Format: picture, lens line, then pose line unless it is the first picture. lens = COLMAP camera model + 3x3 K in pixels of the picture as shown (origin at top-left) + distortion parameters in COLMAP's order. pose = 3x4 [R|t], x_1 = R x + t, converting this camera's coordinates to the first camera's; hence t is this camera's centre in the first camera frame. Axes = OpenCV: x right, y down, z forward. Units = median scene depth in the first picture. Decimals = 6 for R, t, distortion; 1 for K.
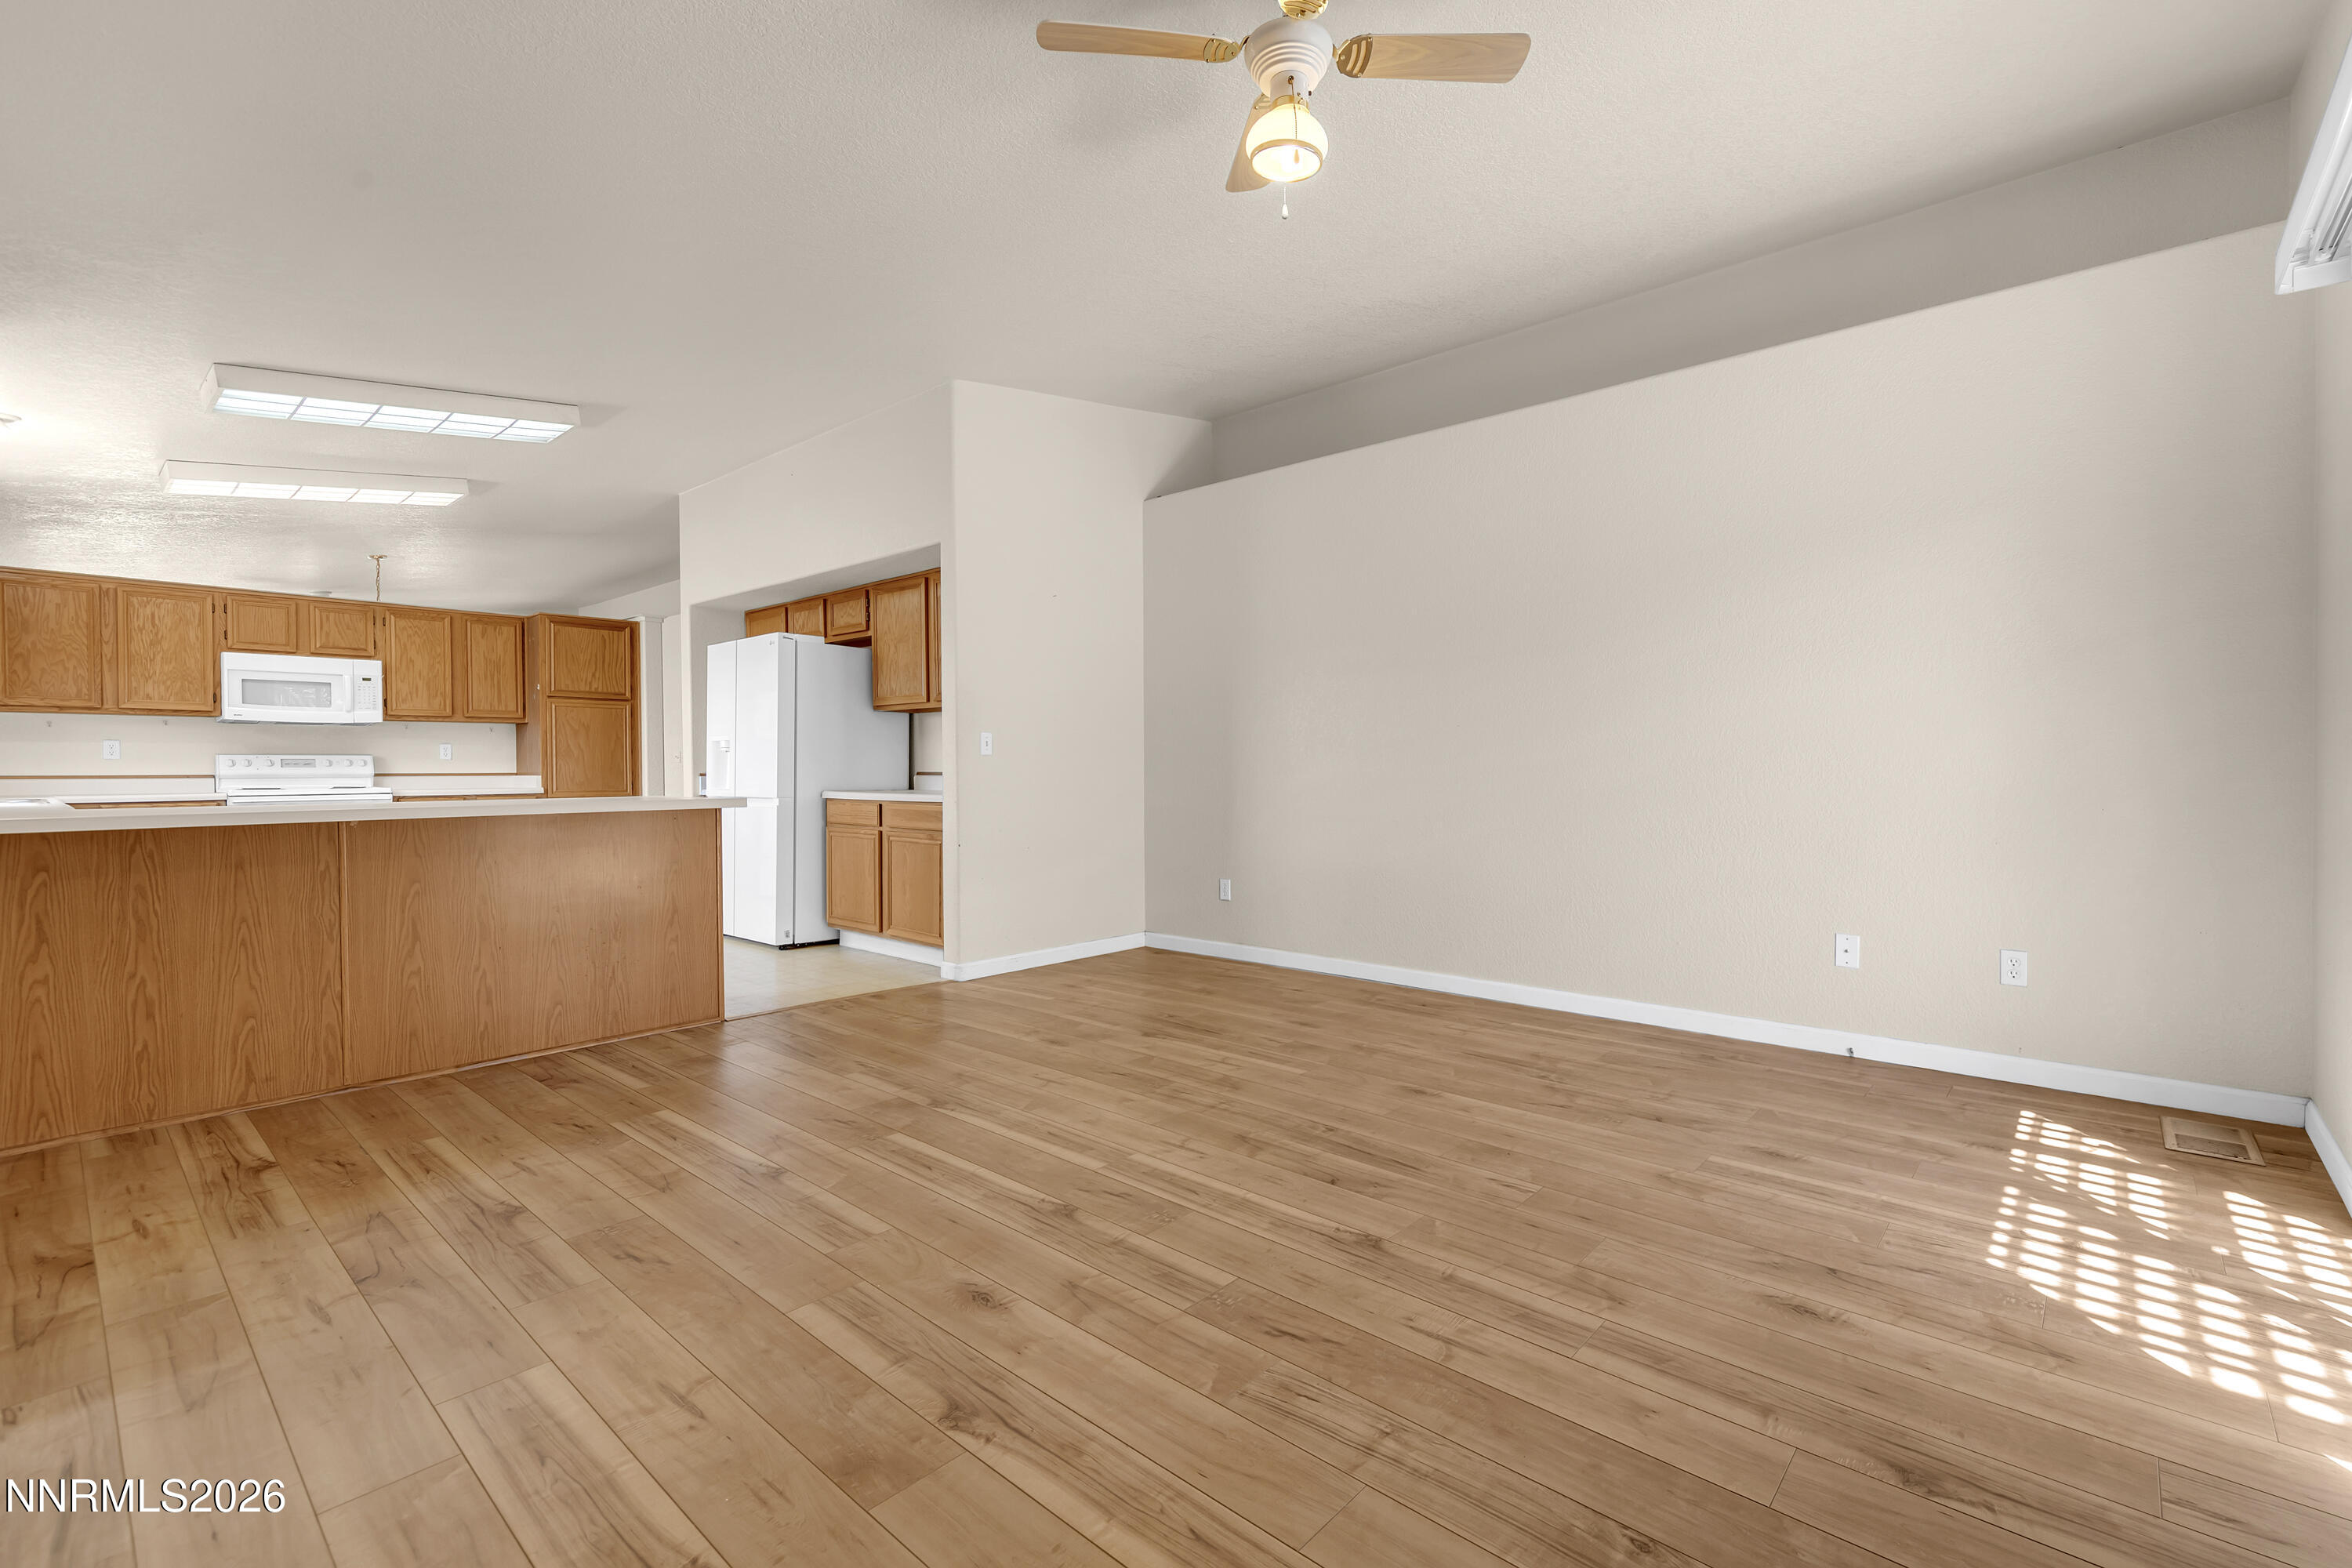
lens RADIAL K [[1023.6, 0, 1203.0], [0, 1023.6, 779.7], [0, 0, 1]] dist [-0.001933, 0.000739]
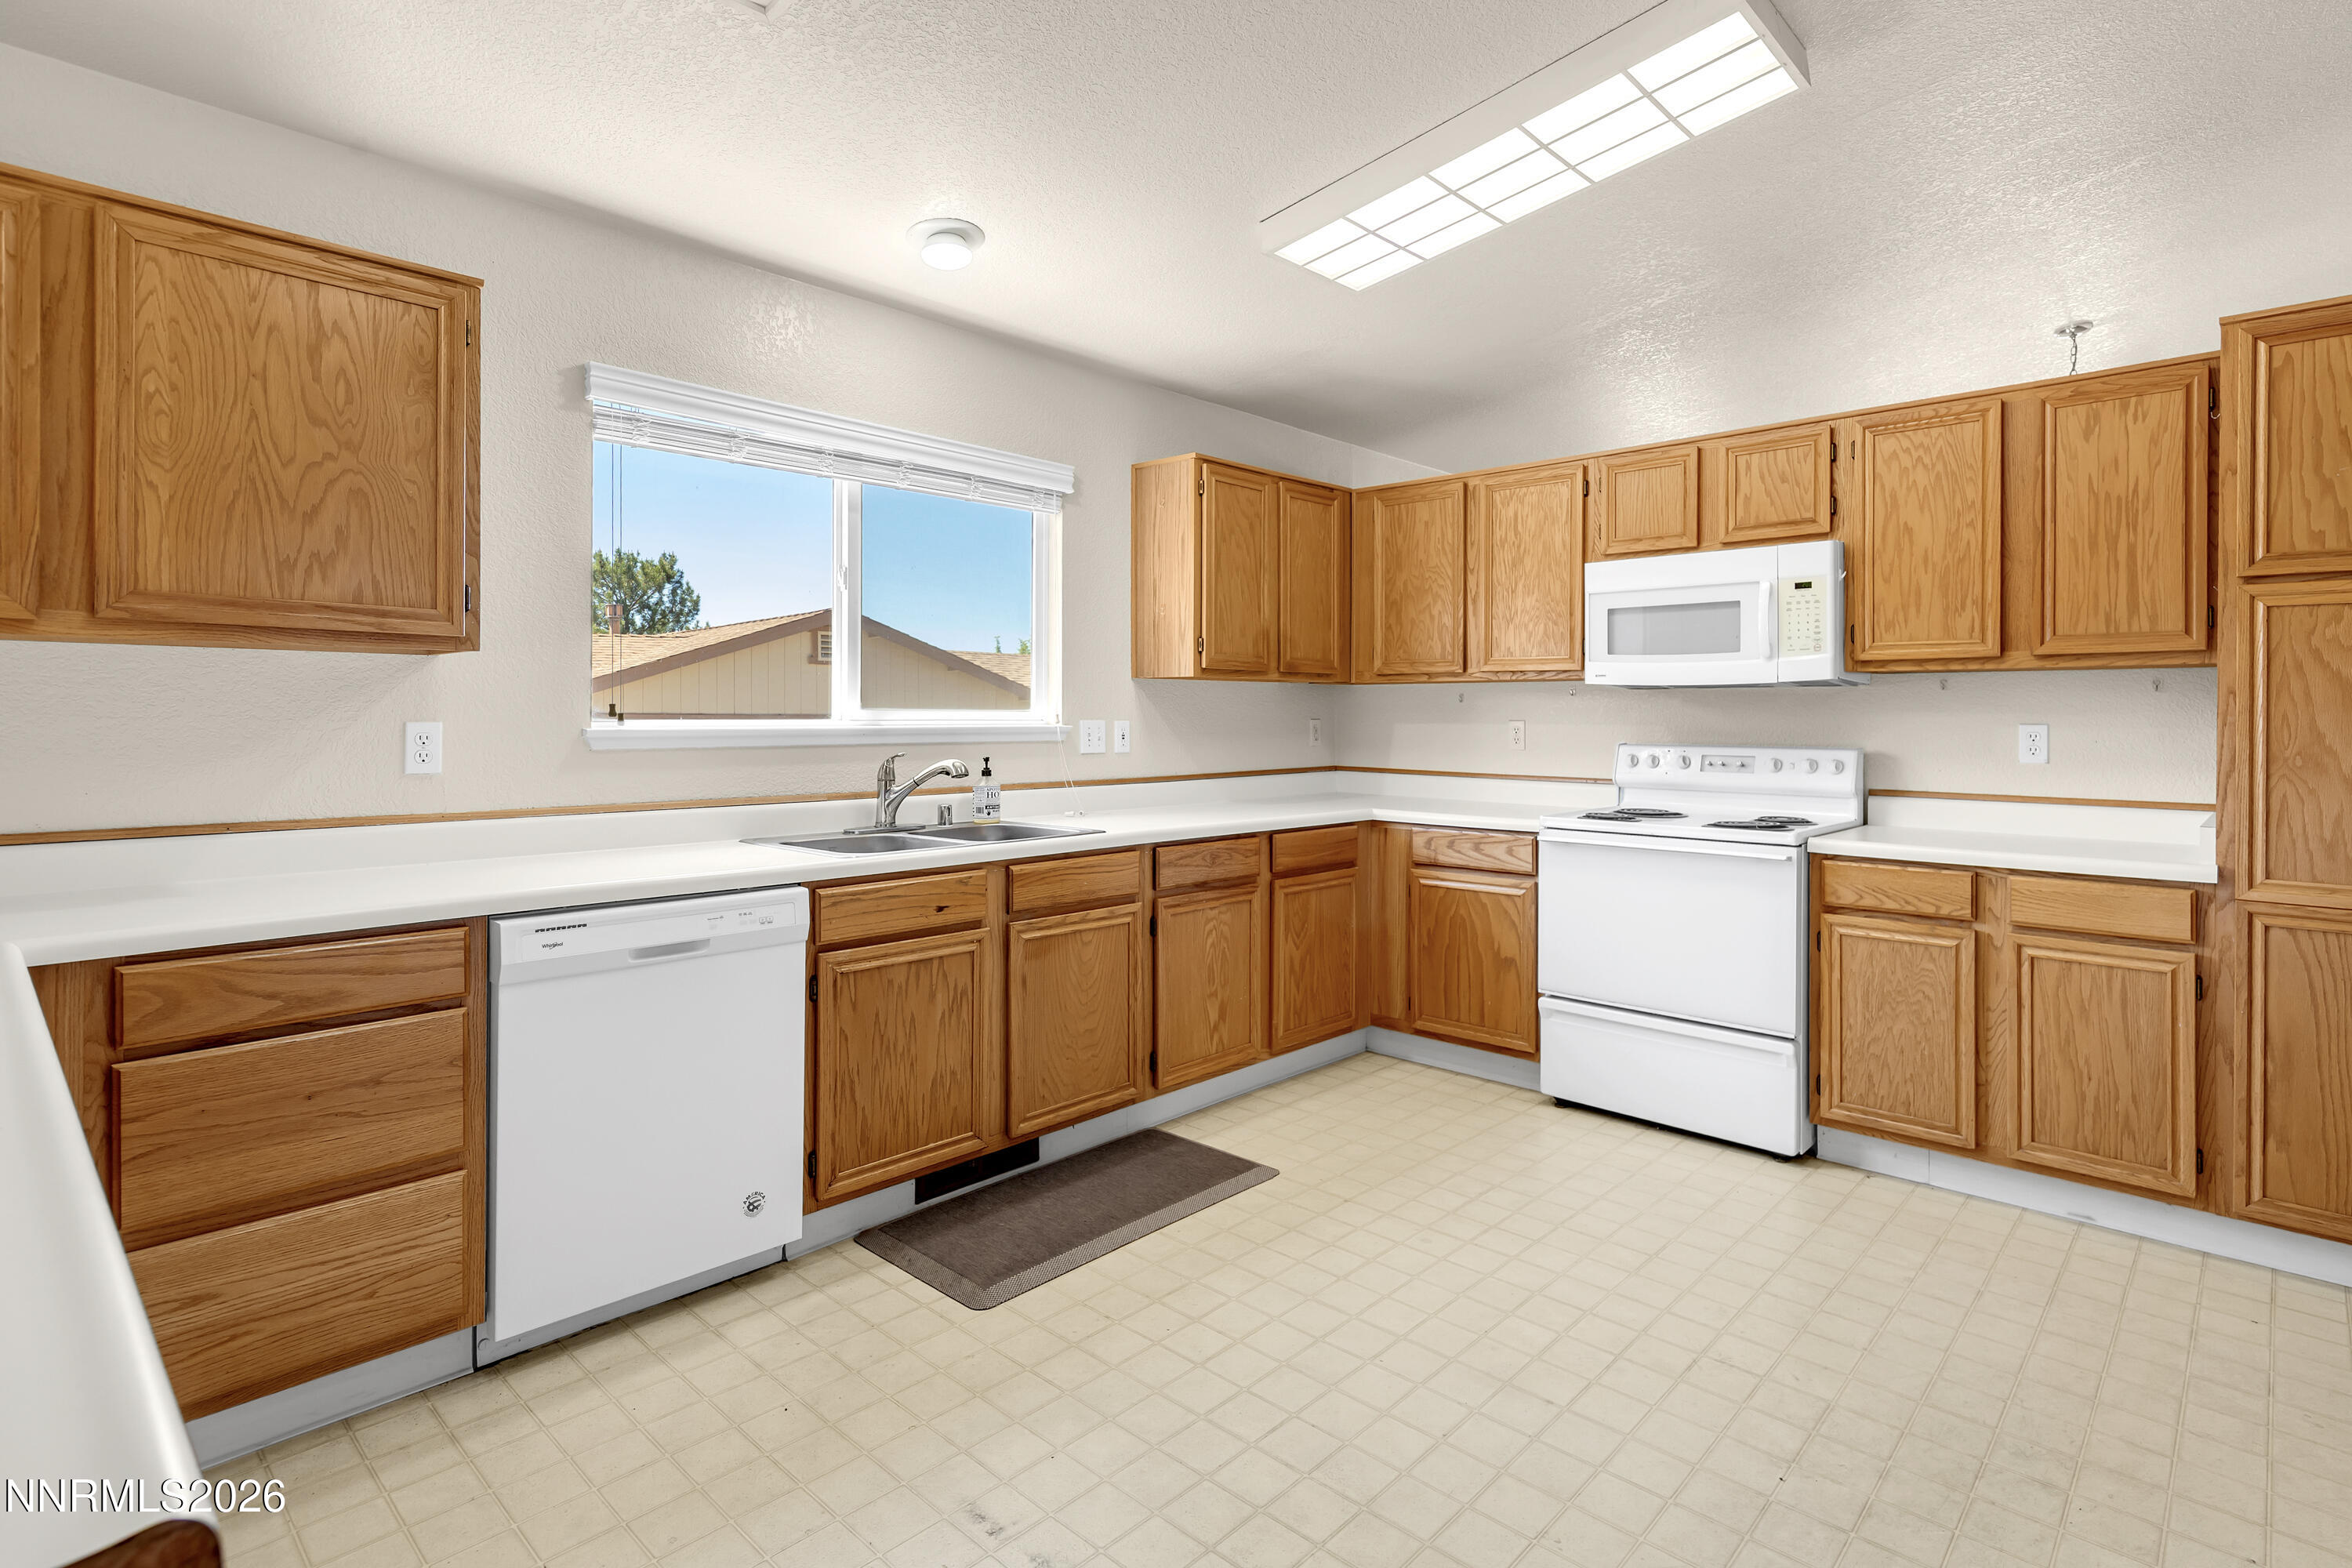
lens RADIAL K [[1146.5, 0, 1205.0], [0, 1146.5, 723.1], [0, 0, 1]] dist [-0.000359, -0.002377]
pose [[-0.023758, 0.012827, -0.999635, -0.574233], [-0.015393, 0.999794, 0.013194, -0.074986], [0.999599, 0.015701, -0.023555, 1.413807]]
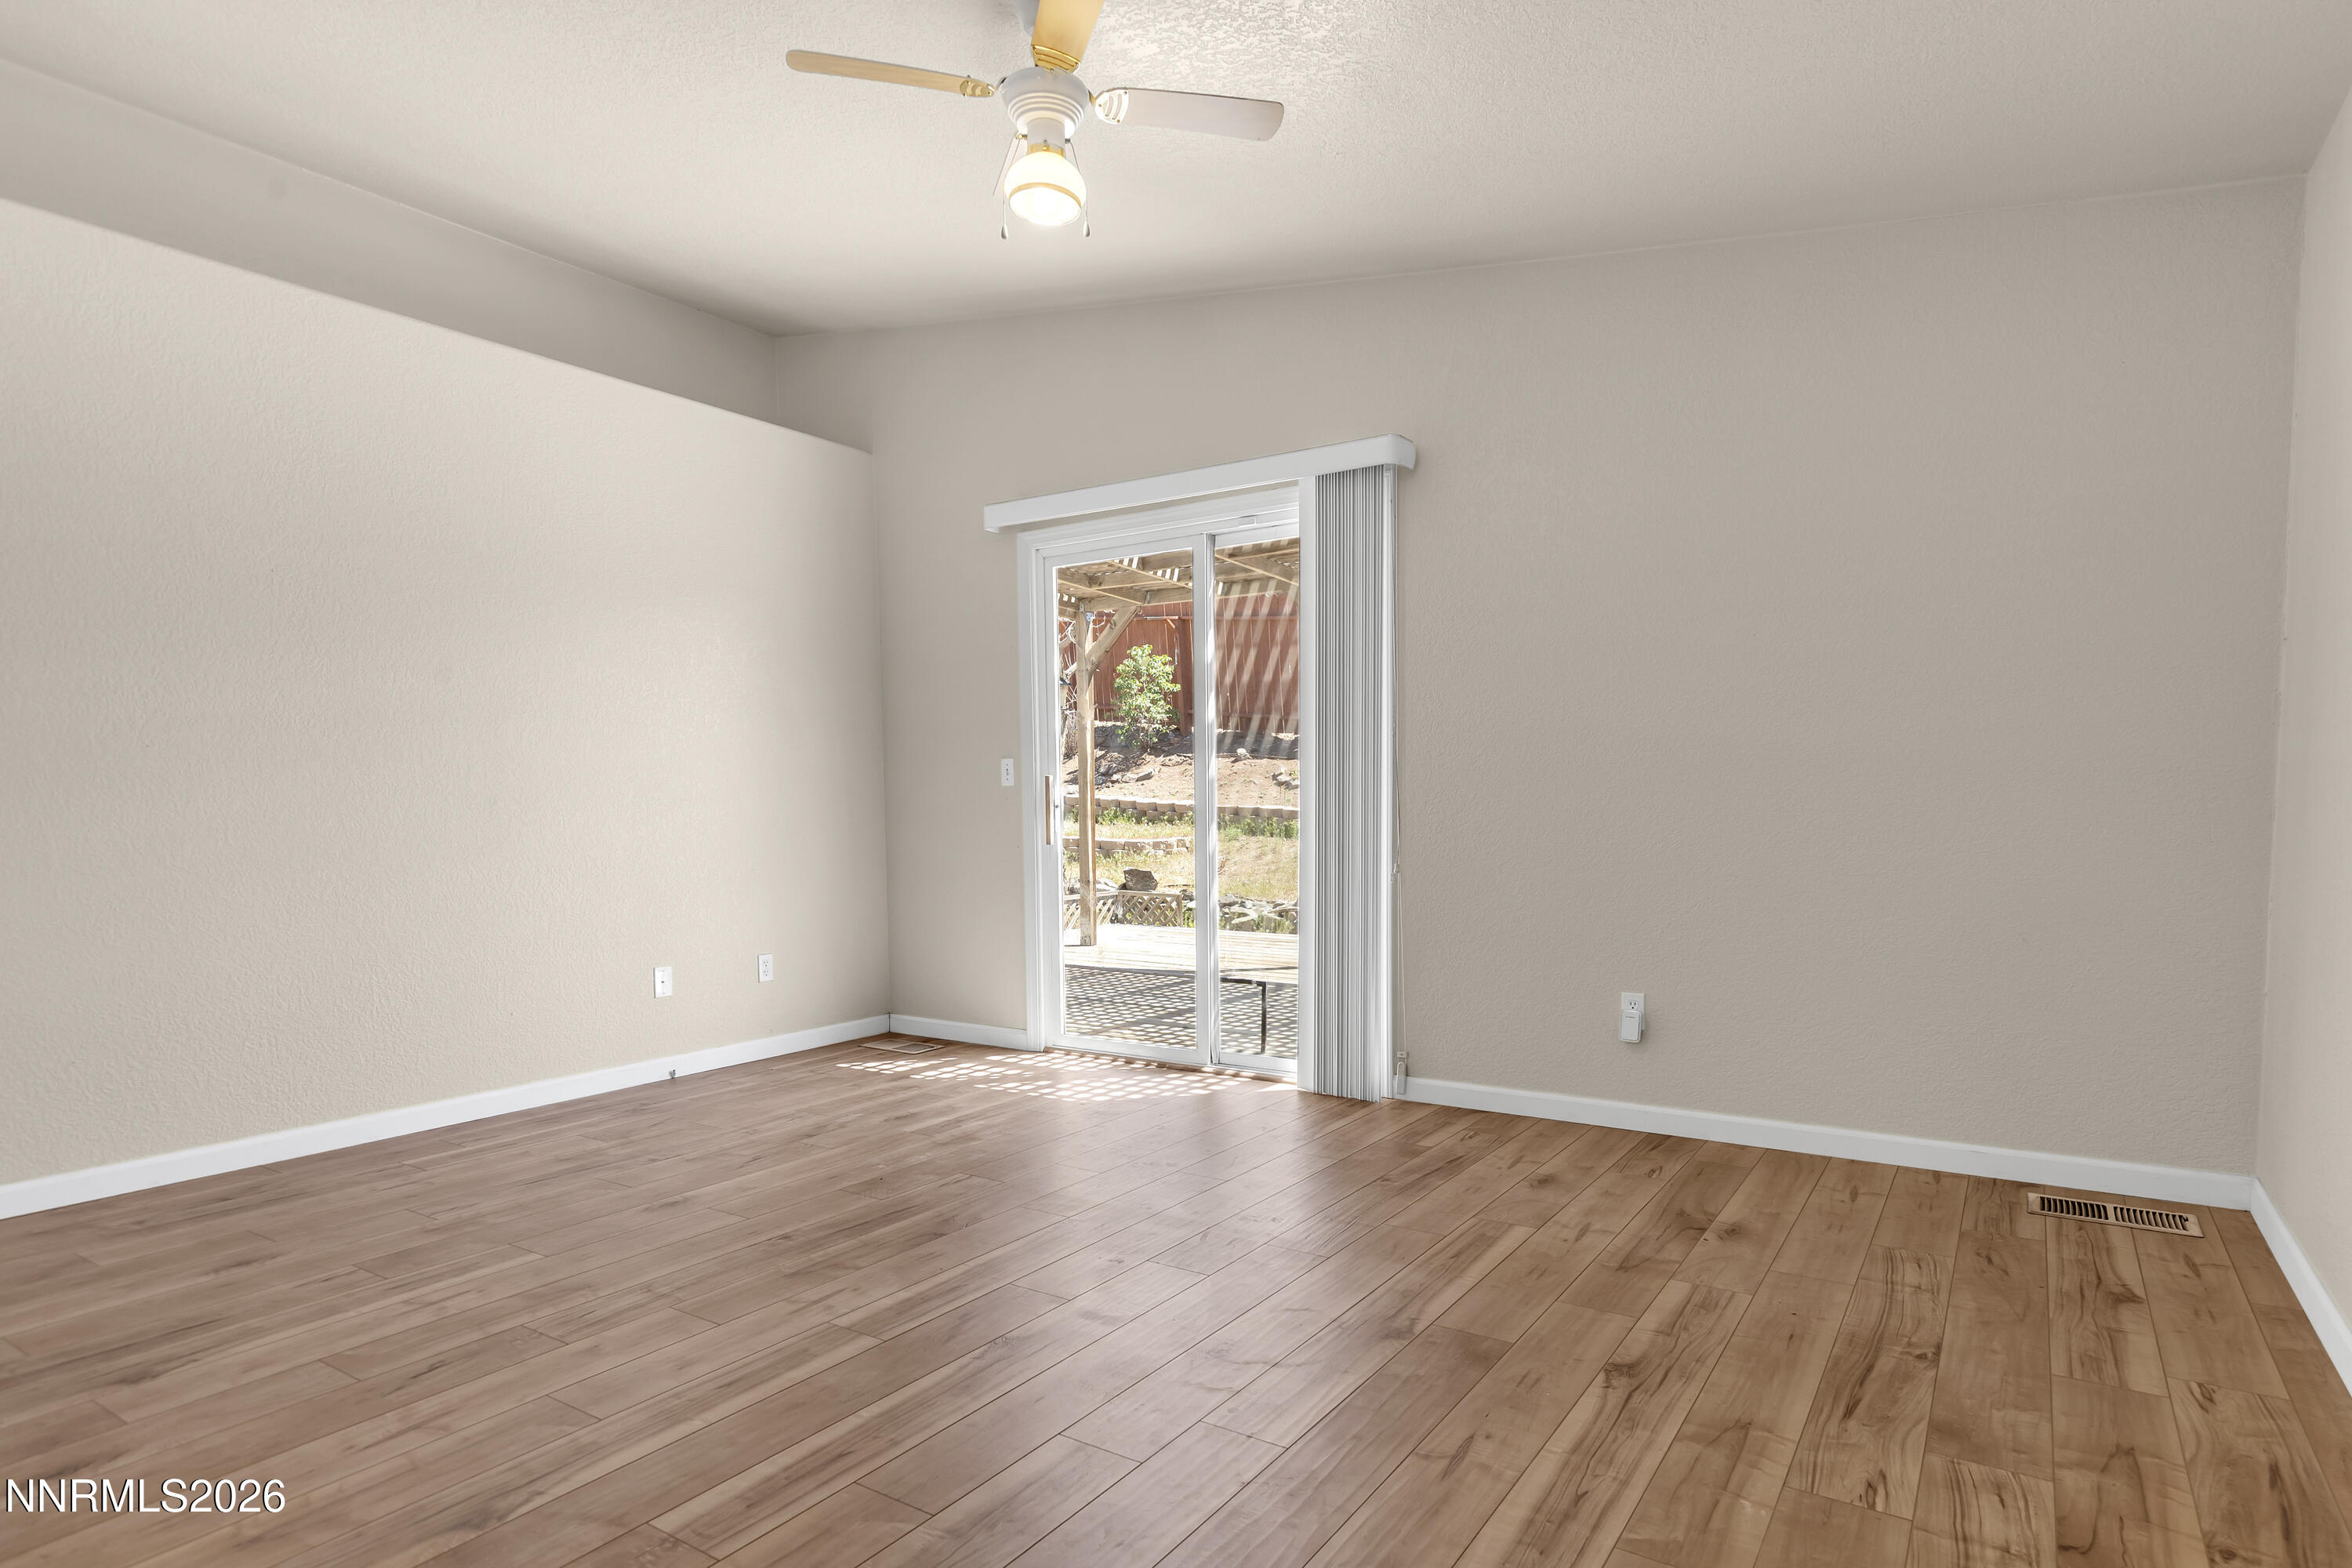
lens RADIAL K [[1261.1, 0, 1187.3], [0, 1261.1, 876.2], [0, 0, 1]] dist [-0.000488, 0.000460]
pose [[-0.135522, -0.054327, 0.989284, -0.738747], [0.021427, 0.998101, 0.057747, -0.006463], [-0.990543, 0.029023, -0.134100, 0.636188]]
